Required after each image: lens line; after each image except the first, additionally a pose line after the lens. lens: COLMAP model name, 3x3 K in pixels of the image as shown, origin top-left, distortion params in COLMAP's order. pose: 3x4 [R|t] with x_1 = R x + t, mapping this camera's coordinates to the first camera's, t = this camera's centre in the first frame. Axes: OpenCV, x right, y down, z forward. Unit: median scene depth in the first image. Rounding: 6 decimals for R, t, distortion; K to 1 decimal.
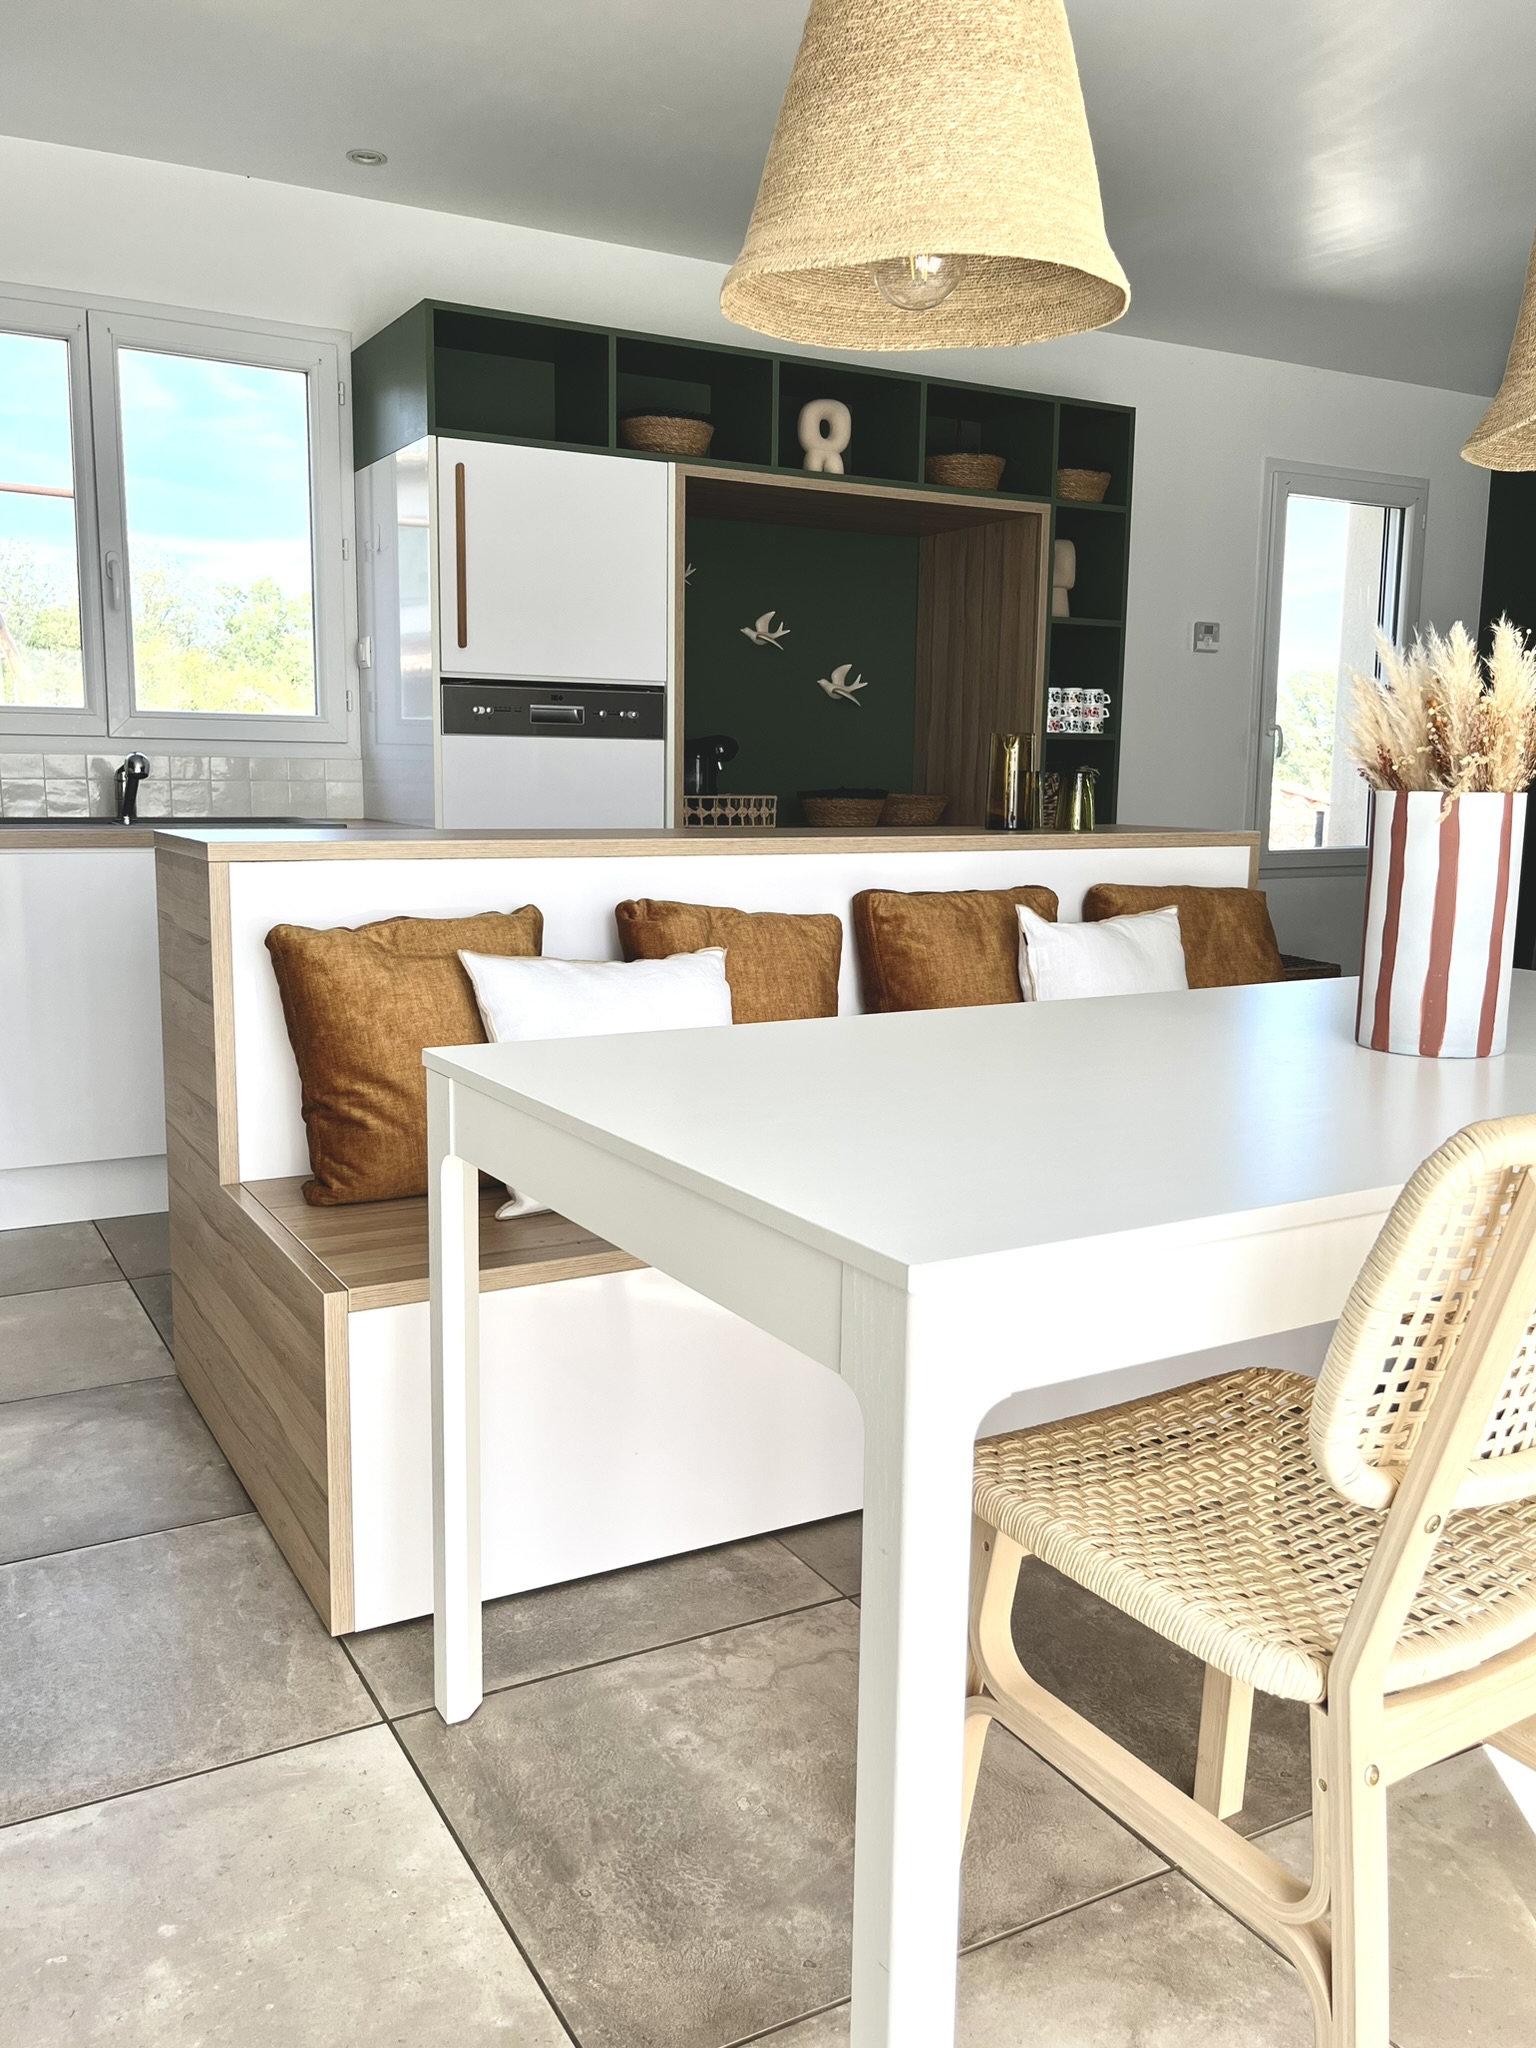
lens RADIAL K [[1620.8, 0, 785.0], [0, 1620.8, 1024.1], [0, 0, 1]] dist [0.061542, -0.084988]
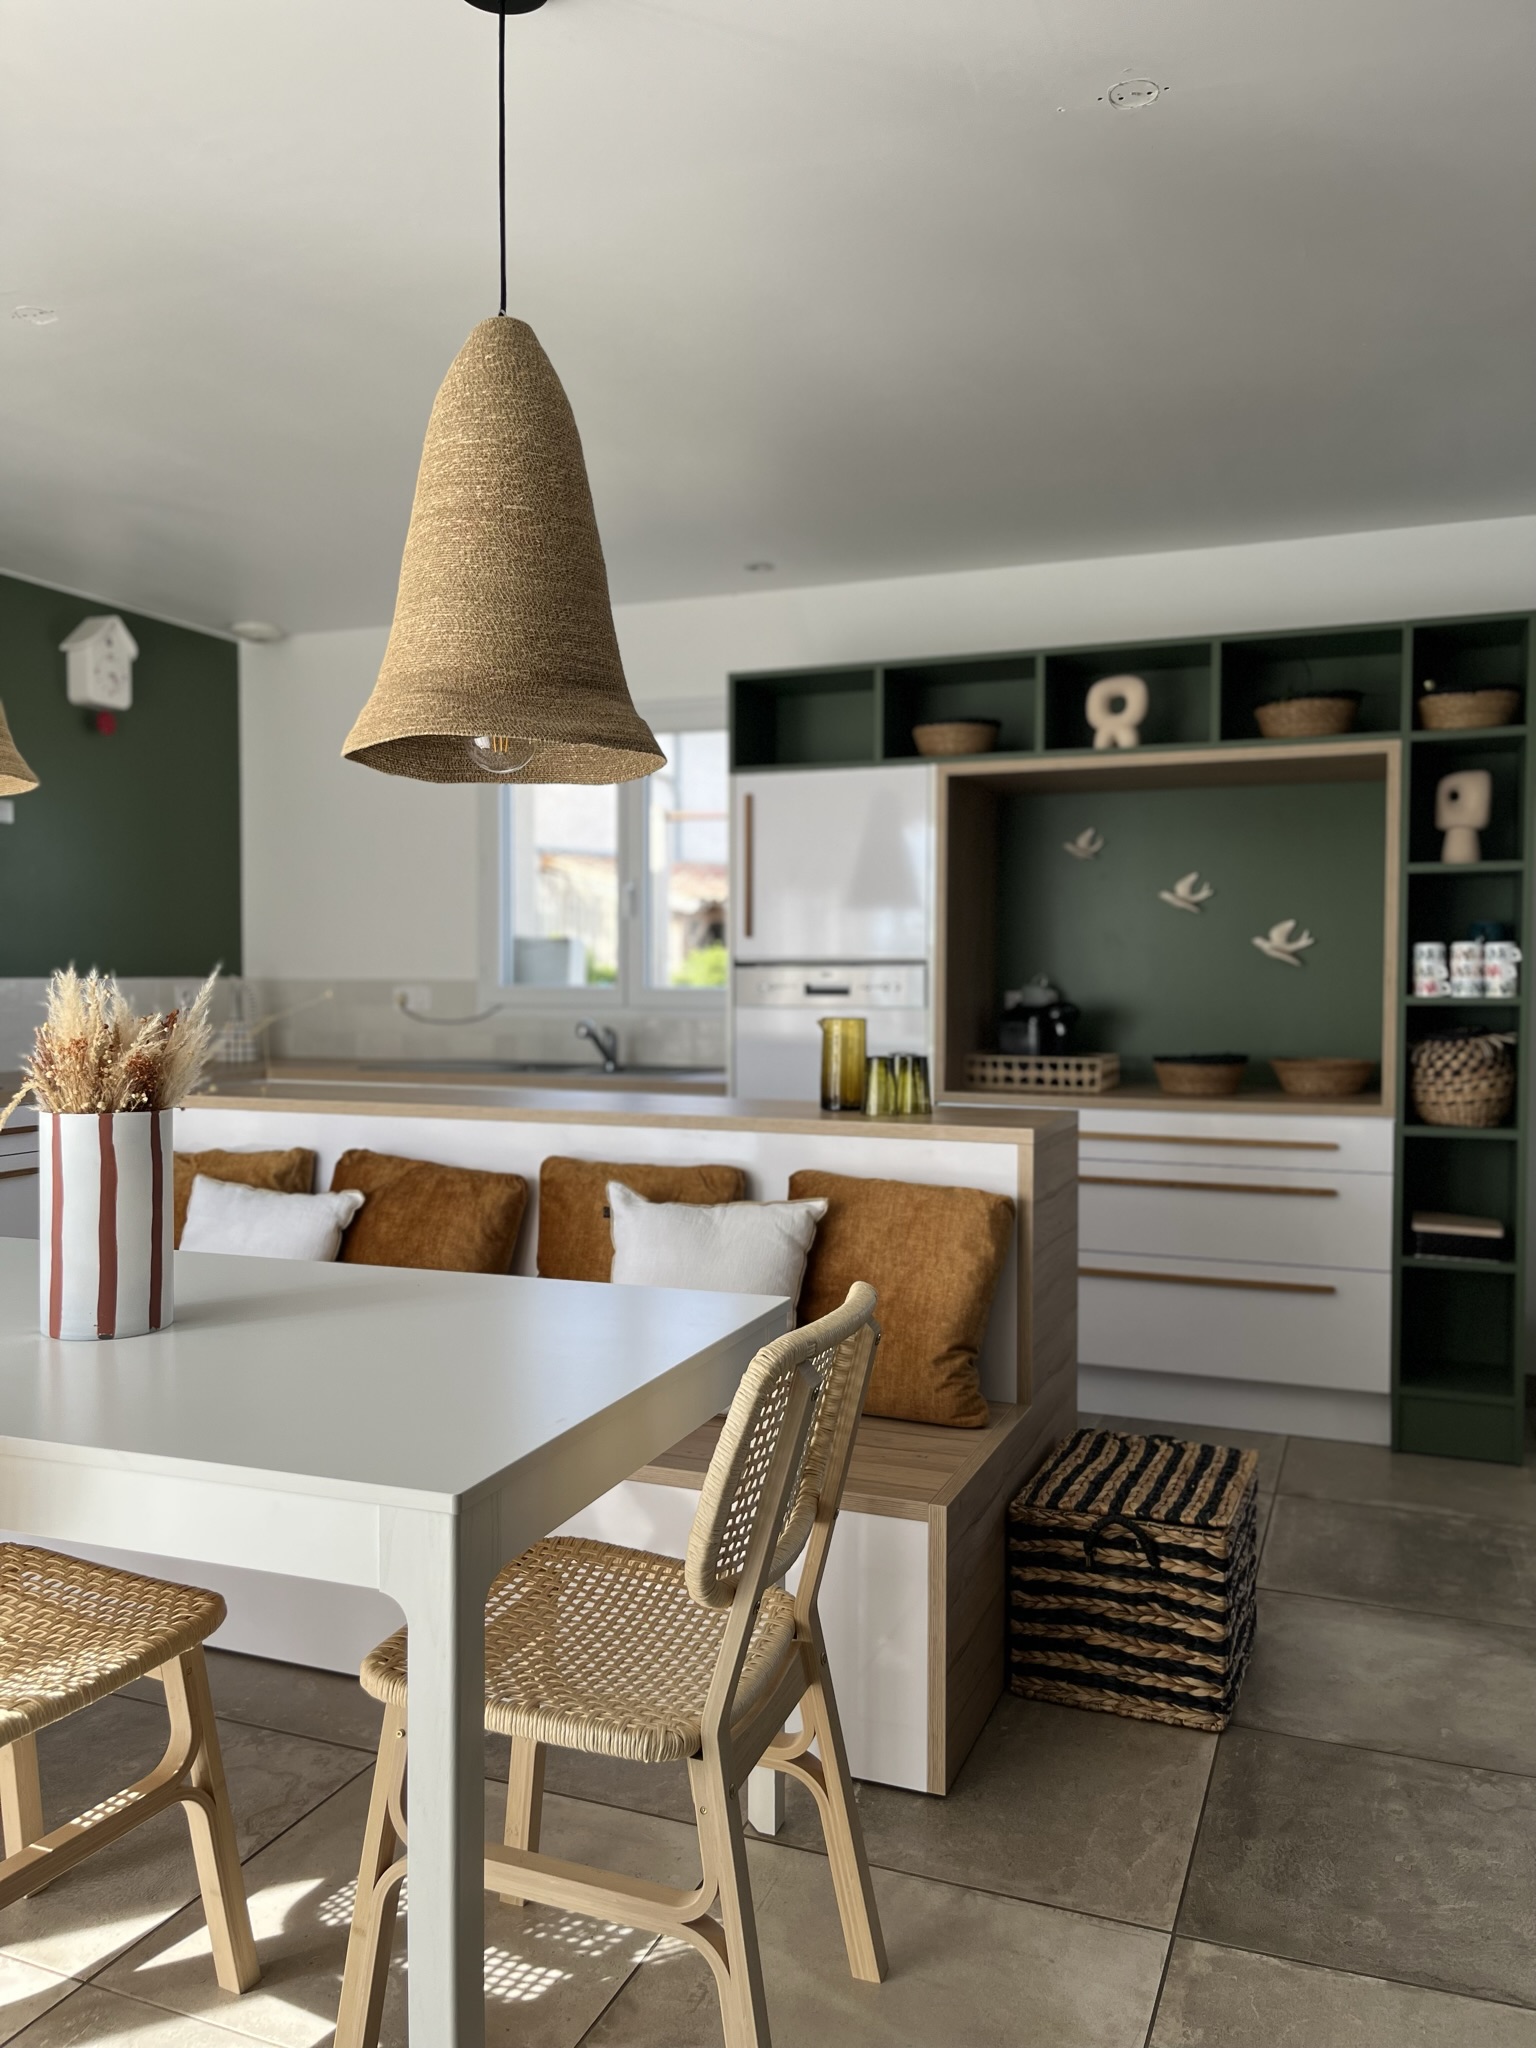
lens RADIAL K [[1620.8, 0, 775.2], [0, 1620.8, 1018.8], [0, 0, 1]] dist [0.061542, -0.084988]
pose [[0.618621, 0.014080, -0.785563, 0.665294], [-0.117421, 0.990267, -0.074719, -0.068830], [0.776866, 0.138464, 0.614254, 0.232083]]
